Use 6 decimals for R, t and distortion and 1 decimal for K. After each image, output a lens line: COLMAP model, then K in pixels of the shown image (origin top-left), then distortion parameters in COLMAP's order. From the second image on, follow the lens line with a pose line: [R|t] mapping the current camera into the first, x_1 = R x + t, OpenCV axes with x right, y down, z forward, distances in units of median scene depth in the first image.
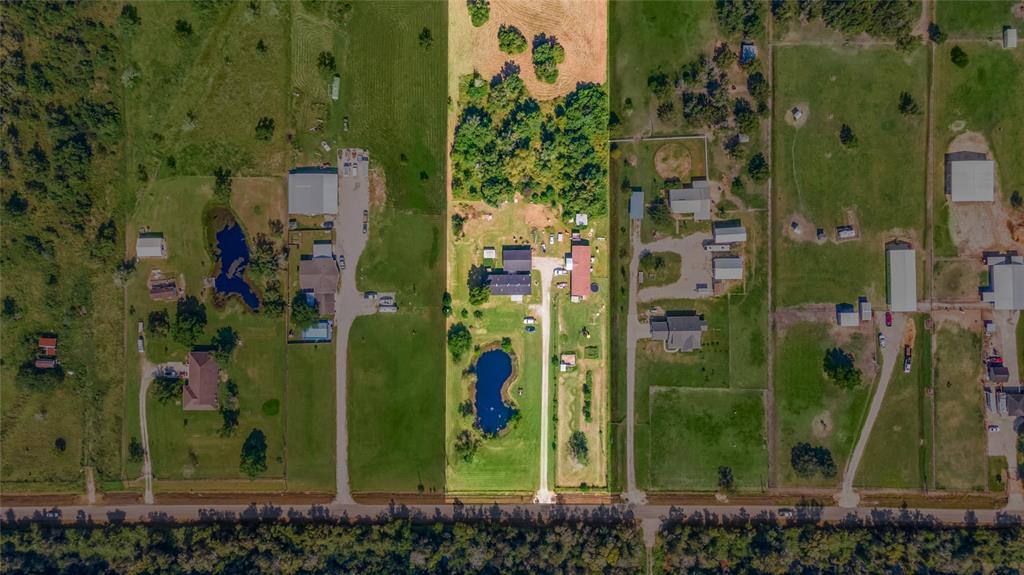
lens RADIAL K [[743.3, 0, 515.9], [0, 743.3, 285.3], [0, 0, 1]] dist [0.029947, 0.030290]
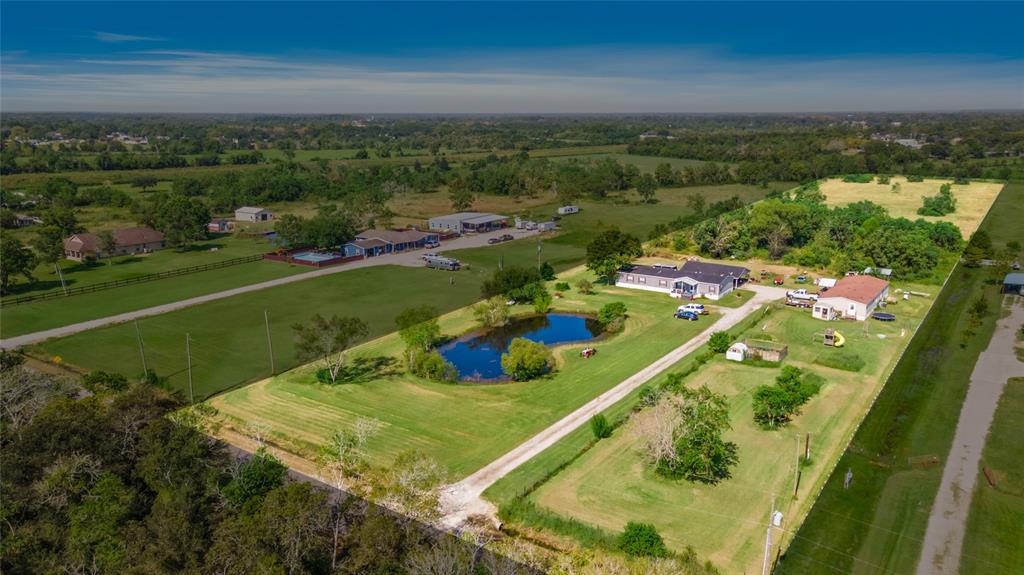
lens RADIAL K [[743.3, 0, 507.8], [0, 743.3, 294.0], [0, 0, 1]] dist [0.029947, 0.030290]
pose [[0.822439, 0.134722, -0.552670, 0.159866], [-0.568587, 0.224451, -0.791411, 0.425619], [0.017427, 0.965128, 0.261198, 0.883864]]
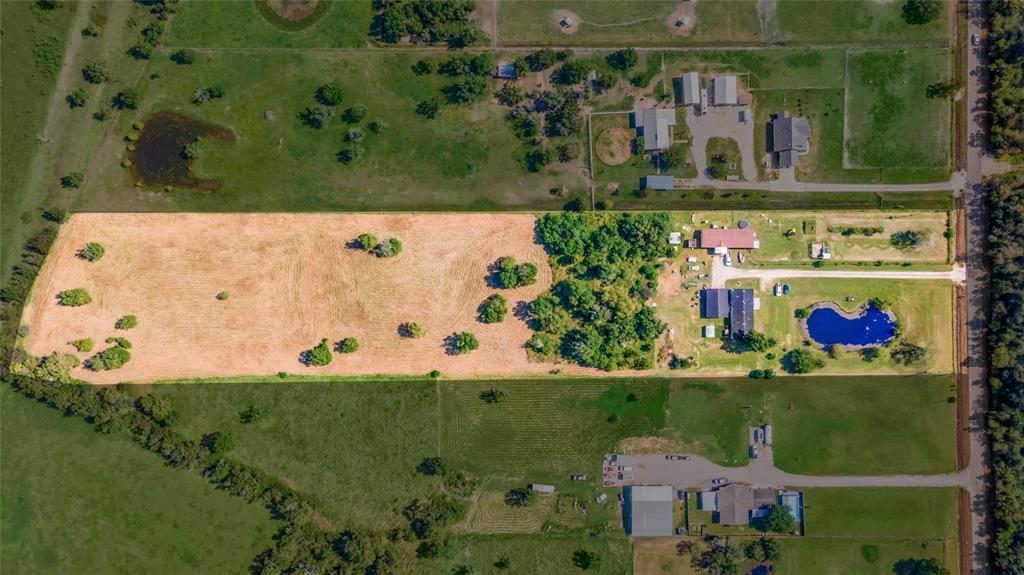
lens RADIAL K [[743.3, 0, 510.7], [0, 743.3, 291.2], [0, 0, 1]] dist [0.029947, 0.030290]
pose [[-0.004876, -0.999940, 0.009783, 0.009360], [0.999819, -0.004696, 0.018425, -0.325002], [-0.018378, 0.009871, 0.999782, 0.015472]]
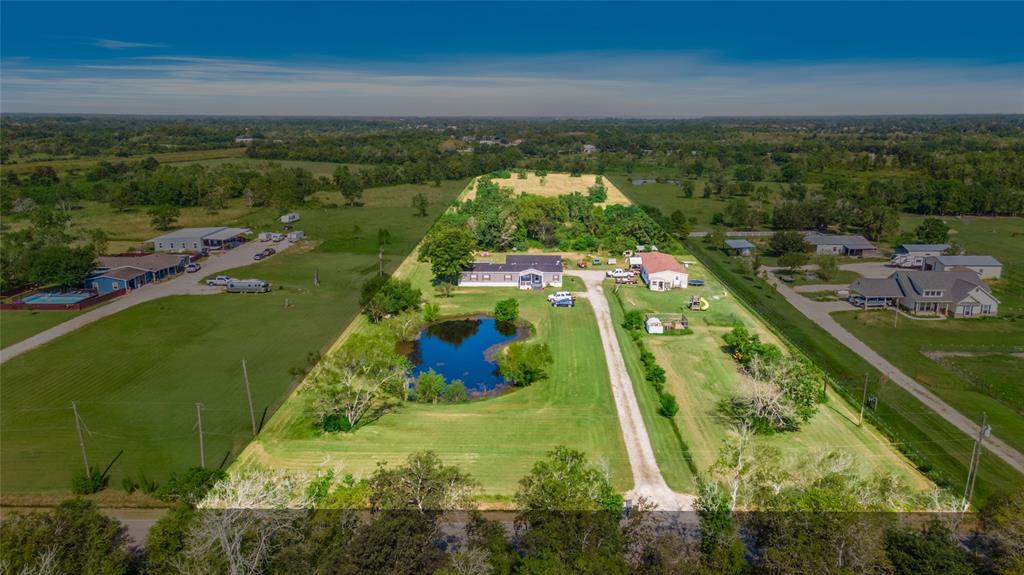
lens RADIAL K [[743.3, 0, 510.1], [0, 743.3, 285.6], [0, 0, 1]] dist [0.029947, 0.030290]
pose [[0.999484, 0.009869, -0.030571, 0.002091], [-0.032070, 0.251258, -0.967389, 0.469324], [-0.001866, 0.967870, 0.251445, 0.883802]]
